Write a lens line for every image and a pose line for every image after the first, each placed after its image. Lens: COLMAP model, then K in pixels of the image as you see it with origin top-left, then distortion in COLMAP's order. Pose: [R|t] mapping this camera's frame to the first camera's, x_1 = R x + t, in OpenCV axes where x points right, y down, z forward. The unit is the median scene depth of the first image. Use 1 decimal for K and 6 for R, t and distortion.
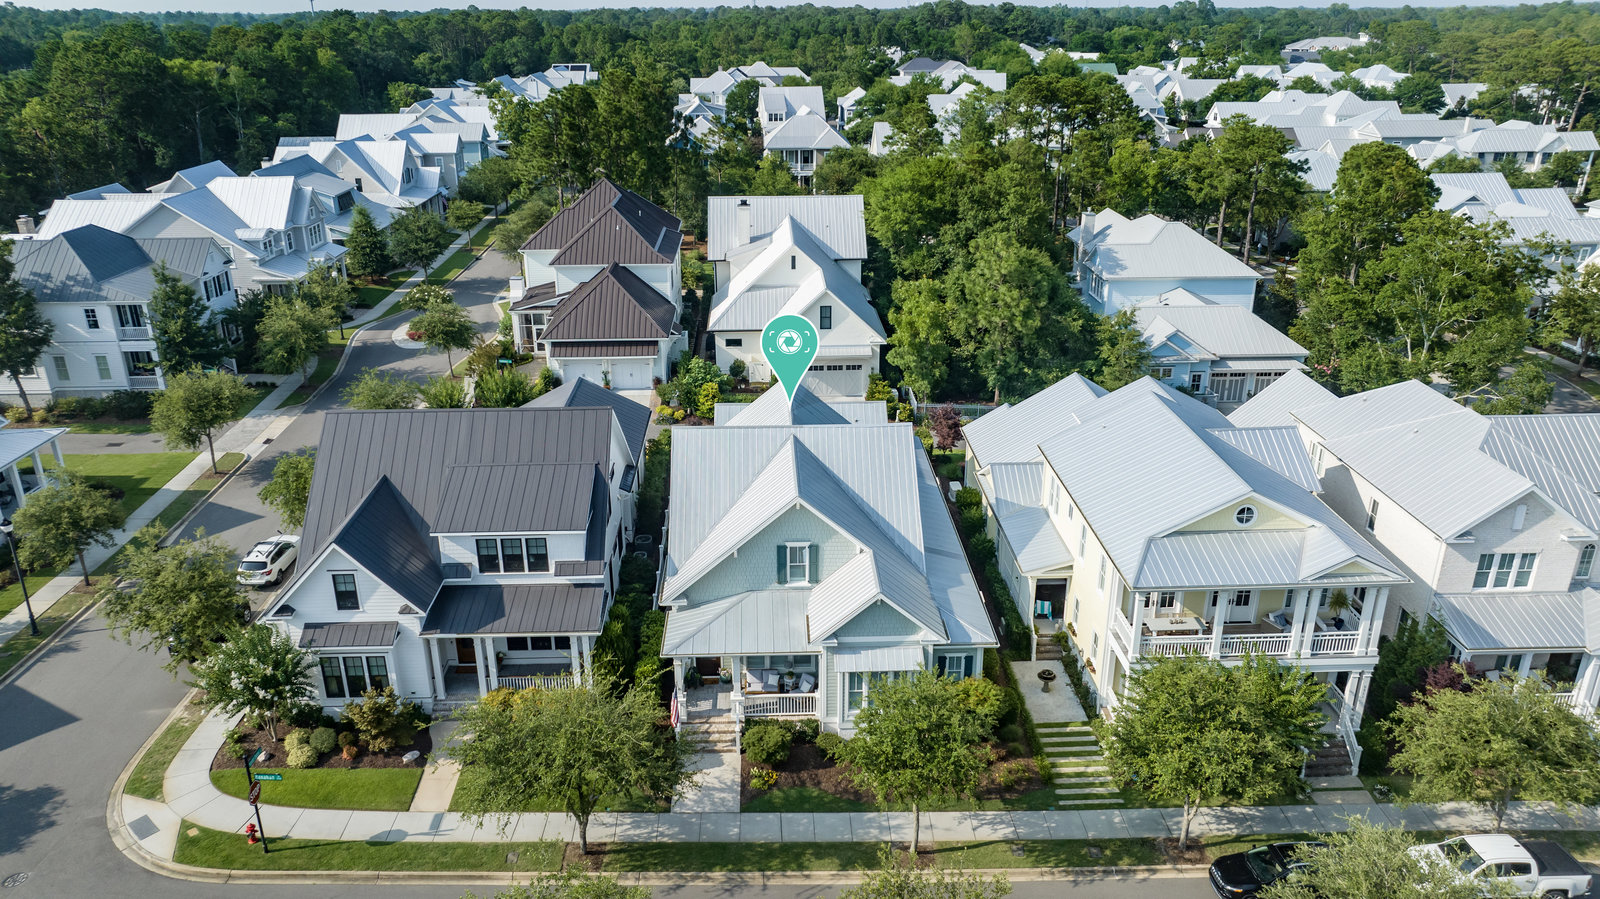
lens RADIAL K [[1130.9, 0, 800.0], [0, 1130.9, 449.5], [0, 0, 1]] dist [-0.020527, 0.008642]
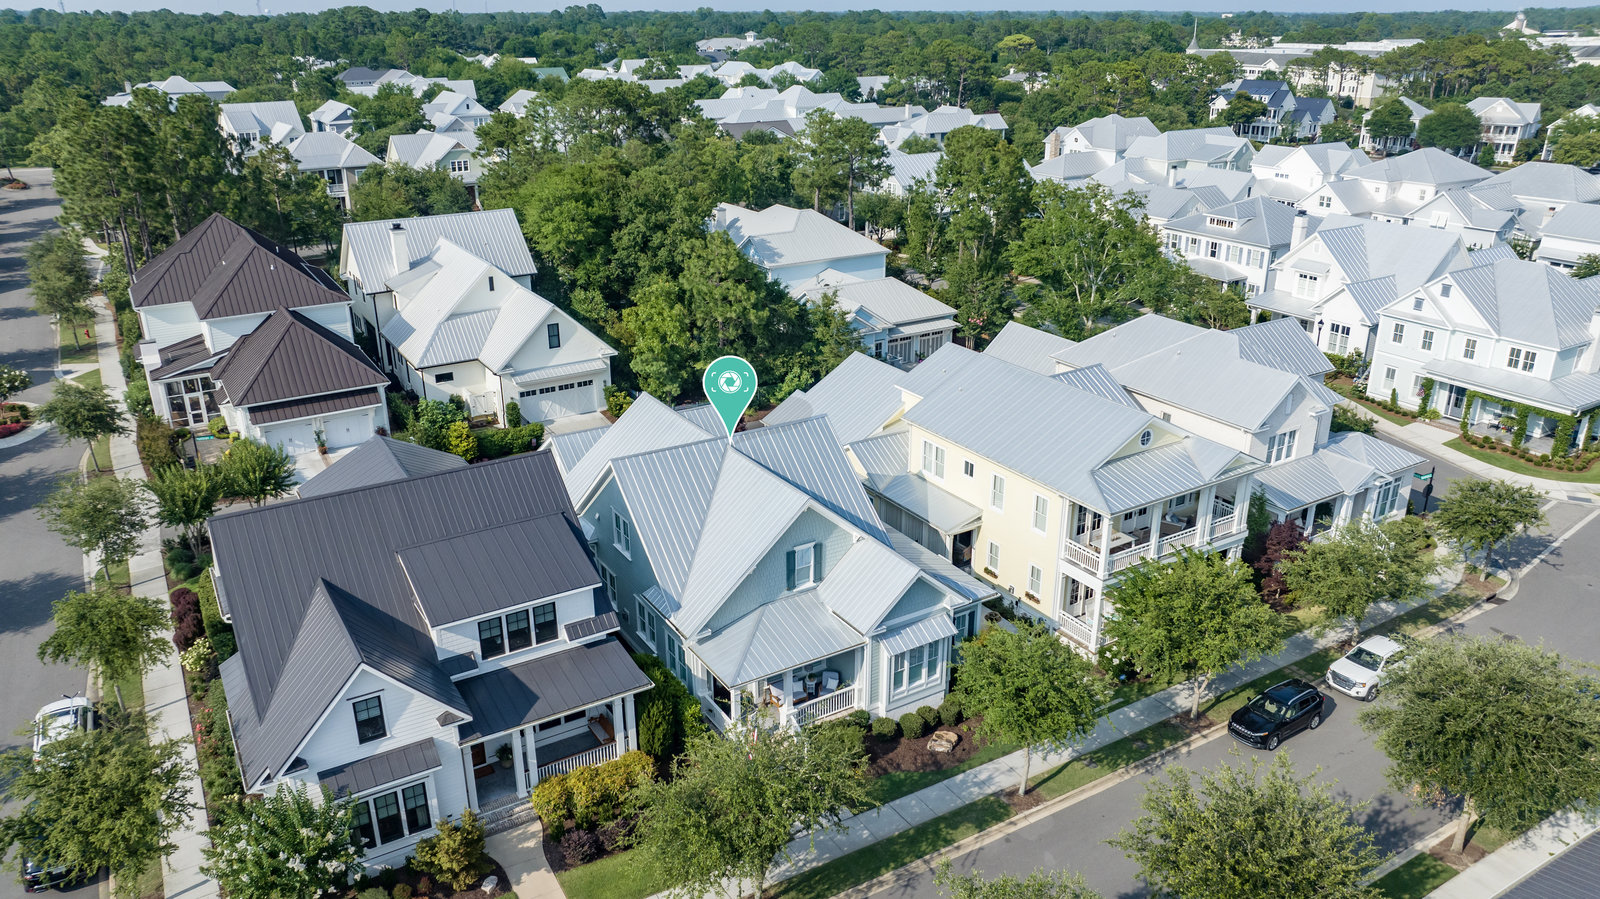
lens RADIAL K [[1130.9, 0, 800.0], [0, 1130.9, 449.5], [0, 0, 1]] dist [-0.020527, 0.008642]
pose [[0.867483, -0.178582, 0.464308, -0.418265], [0.180509, 0.982730, 0.040725, -0.038705], [-0.463563, 0.048483, 0.884737, 0.102645]]
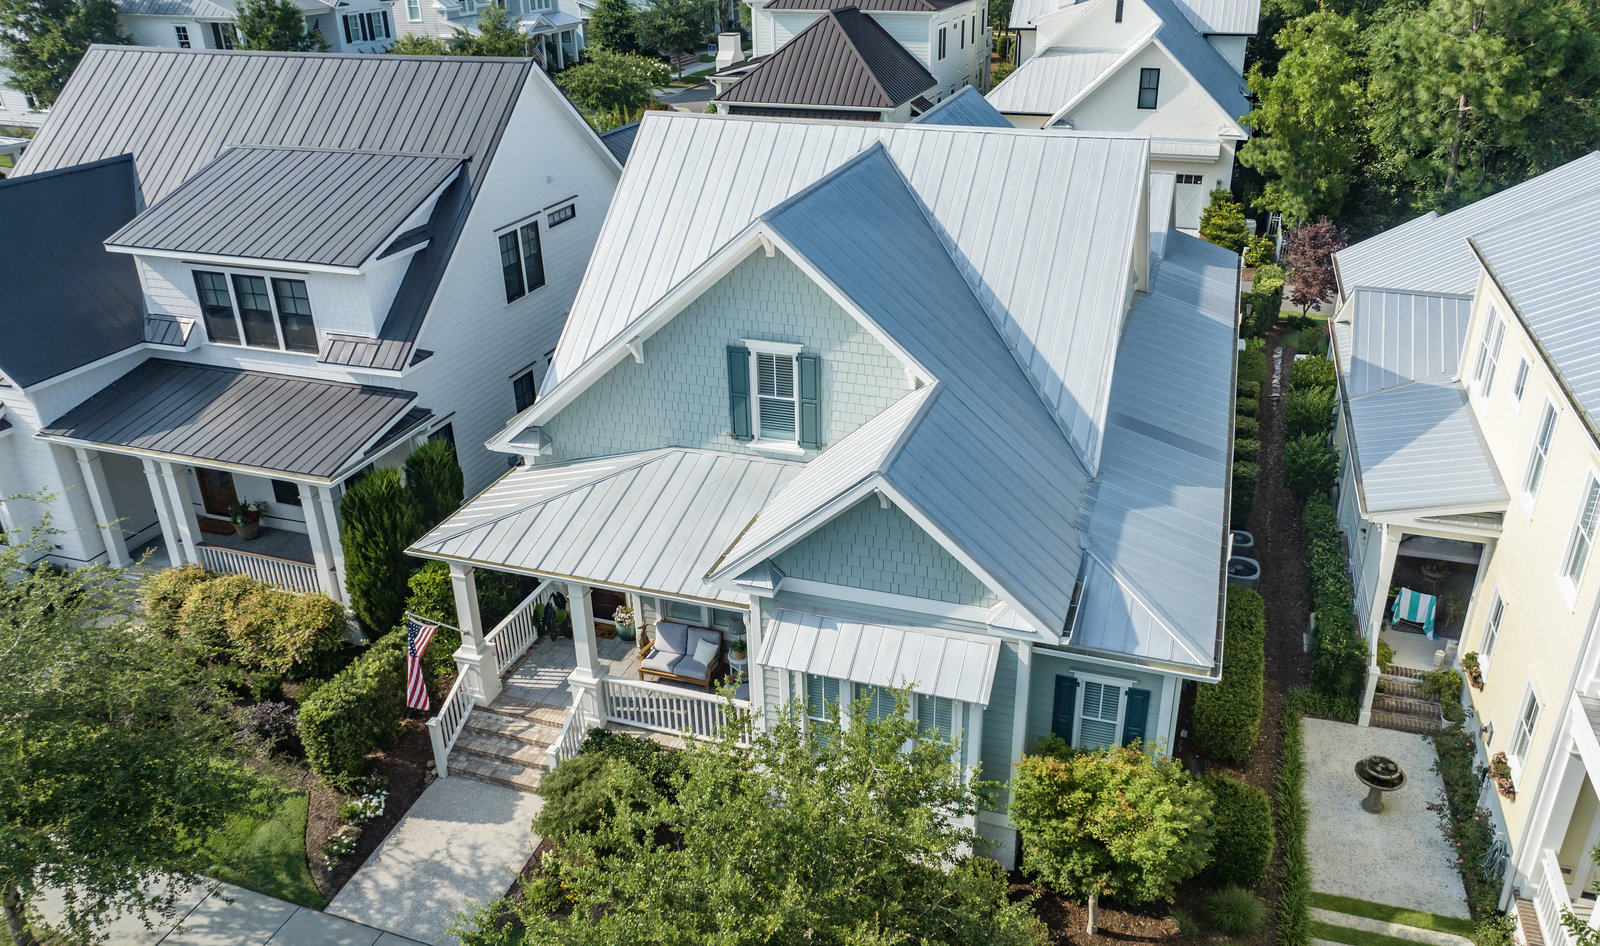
lens RADIAL K [[1184.7, 0, 841.7], [0, 1184.7, 474.6], [0, 0, 1]] dist [-0.011983, -0.001250]
pose [[0.941194, 0.143115, -0.306060, 0.149933], [-0.119861, 0.988371, 0.093572, 0.079319], [0.315892, -0.051385, 0.947403, 0.543365]]
